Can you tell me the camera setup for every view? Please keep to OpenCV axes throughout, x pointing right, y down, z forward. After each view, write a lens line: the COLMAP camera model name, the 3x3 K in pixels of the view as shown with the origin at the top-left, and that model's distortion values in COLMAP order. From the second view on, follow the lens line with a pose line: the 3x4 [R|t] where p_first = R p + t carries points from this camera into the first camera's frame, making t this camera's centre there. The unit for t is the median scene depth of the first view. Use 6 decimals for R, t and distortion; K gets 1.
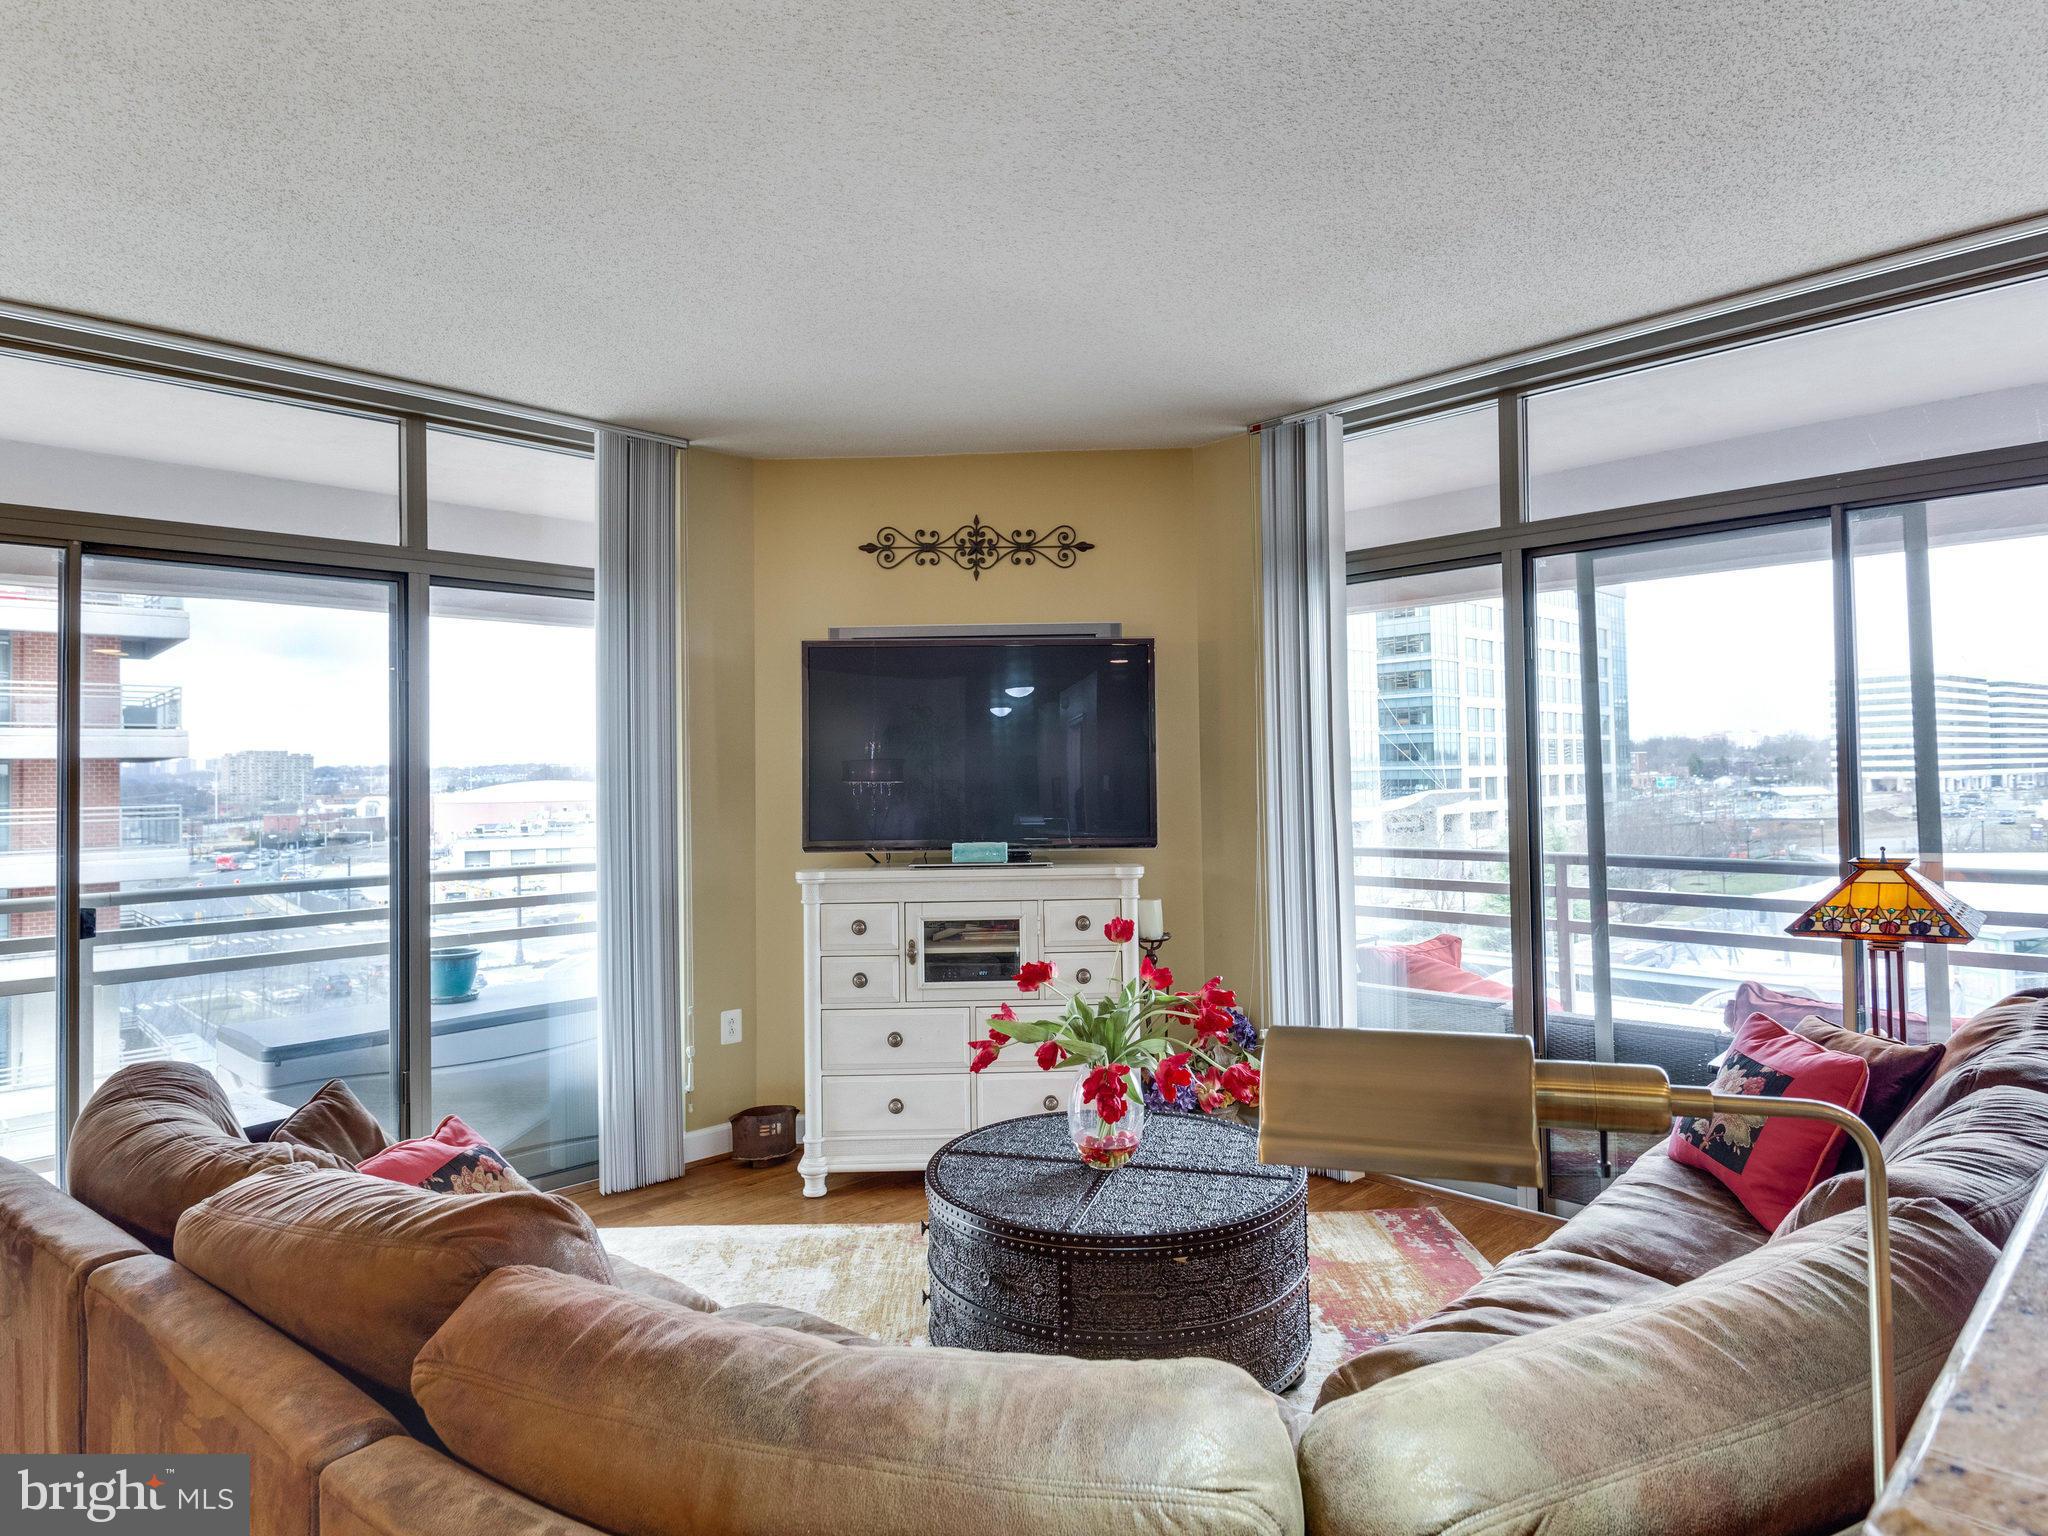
lens RADIAL K [[1170.1, 0, 1024.0], [0, 1170.1, 768.0], [0, 0, 1]] dist [-0.002729, -0.000114]
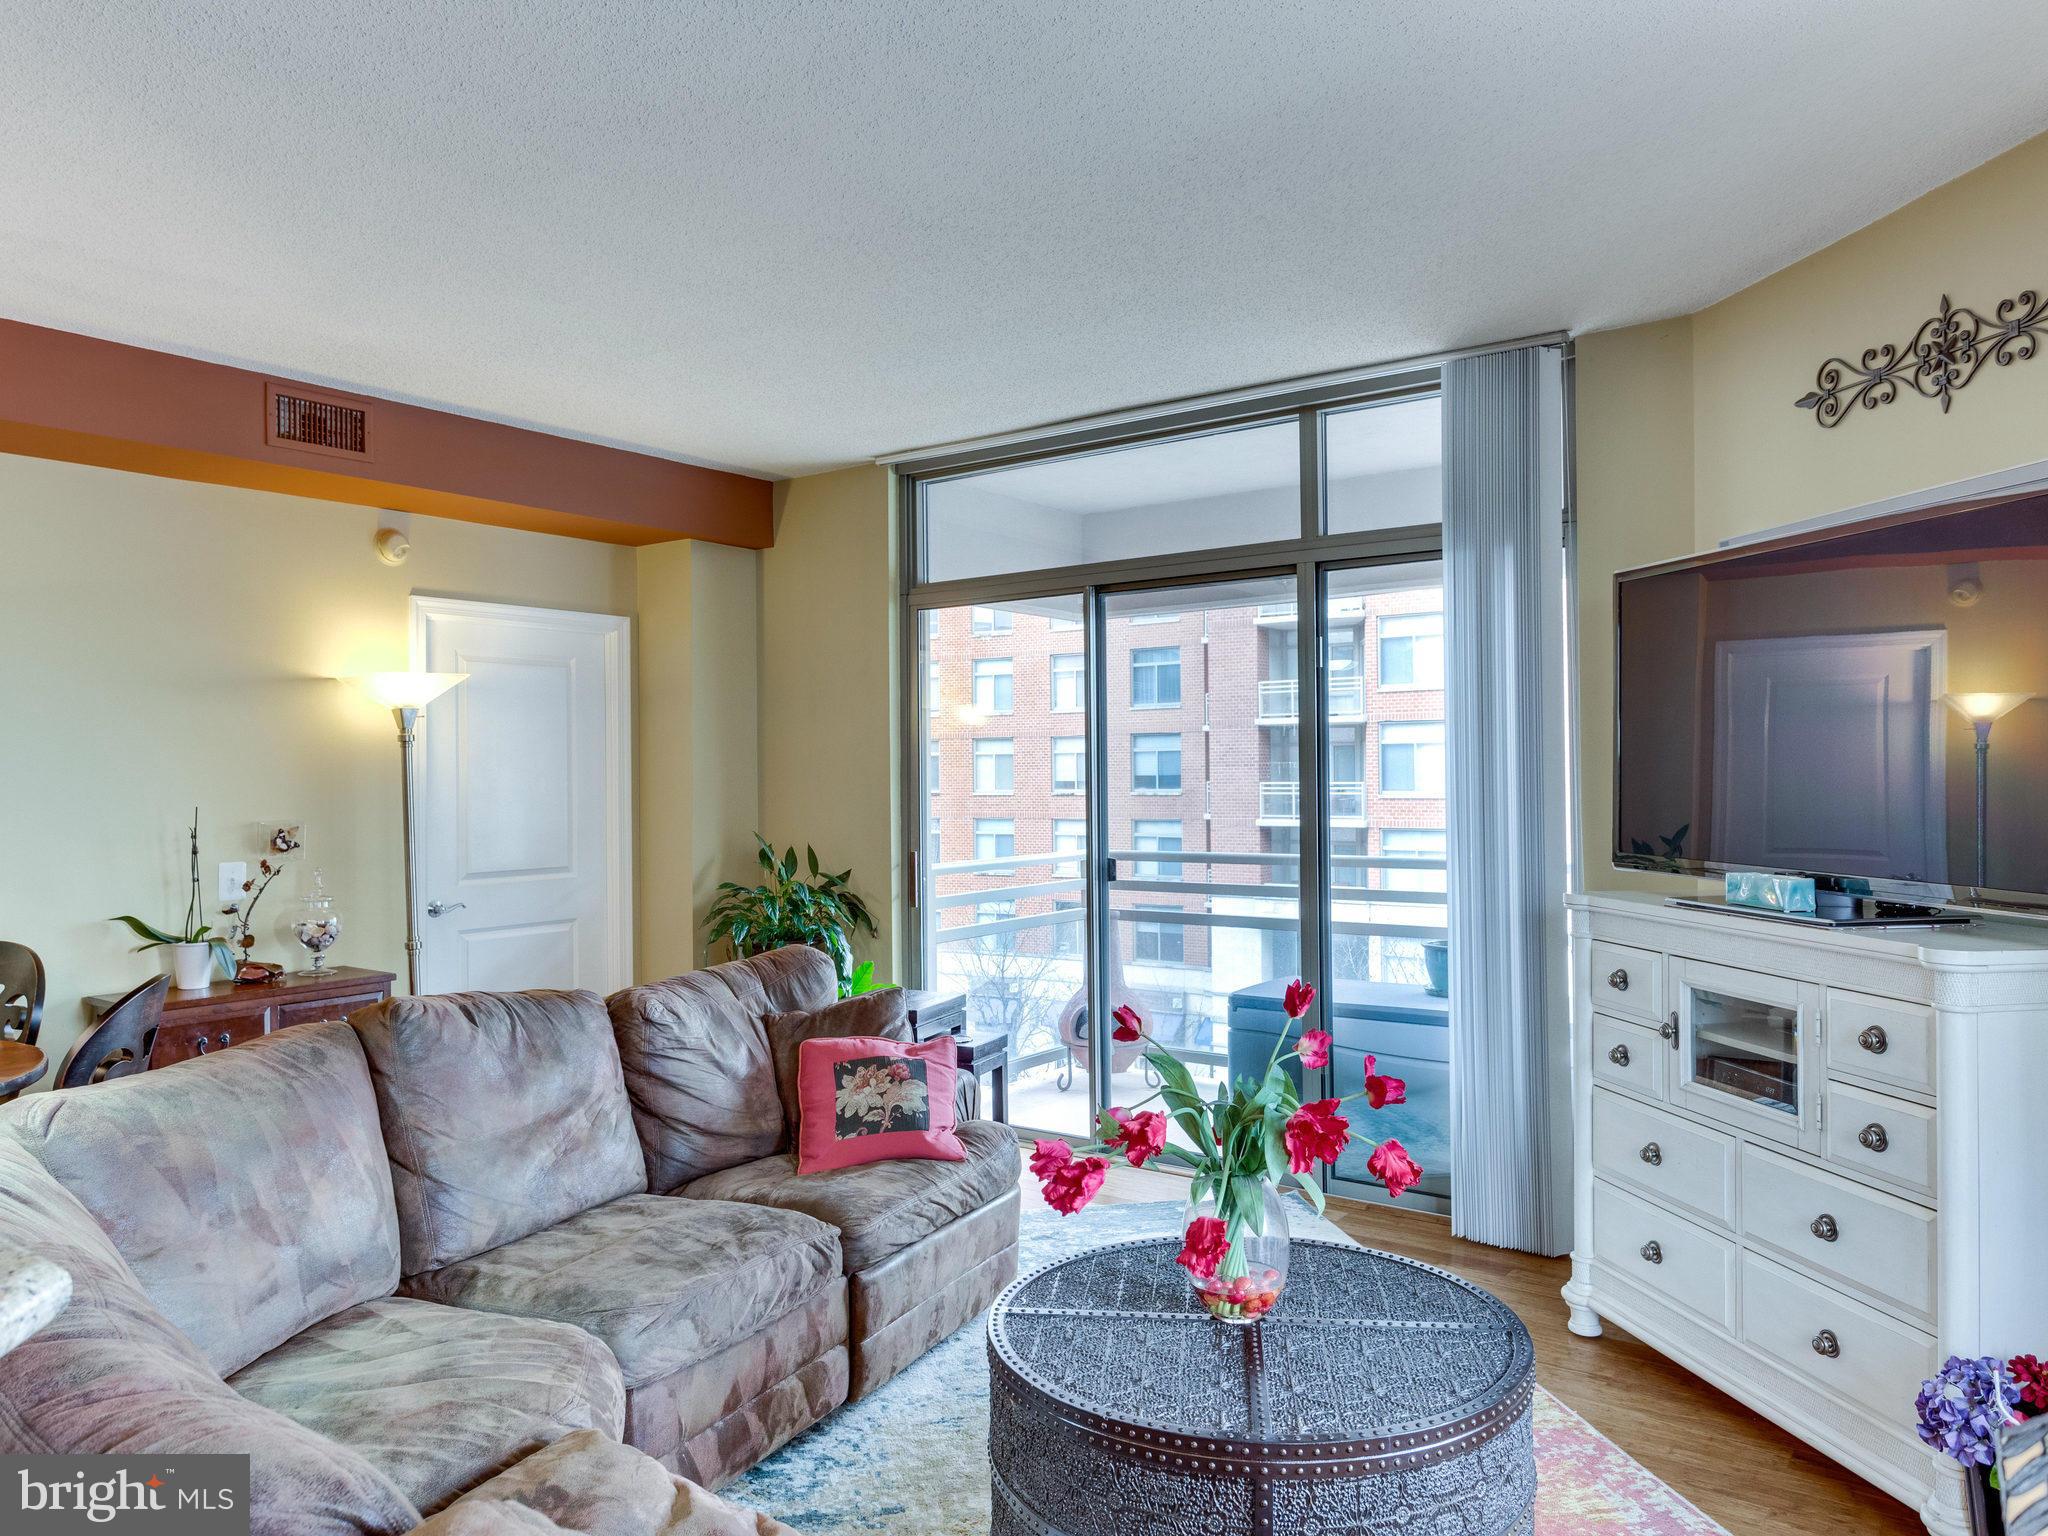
lens RADIAL K [[1400.6, 0, 1024.0], [0, 1400.6, 768.0], [0, 0, 1]] dist [-0.003703, -0.001688]
pose [[0.186461, 0.010983, -0.982401, 0.645715], [0.014275, 0.999802, 0.013887, -0.006739], [0.982359, -0.016613, 0.186267, 0.527998]]
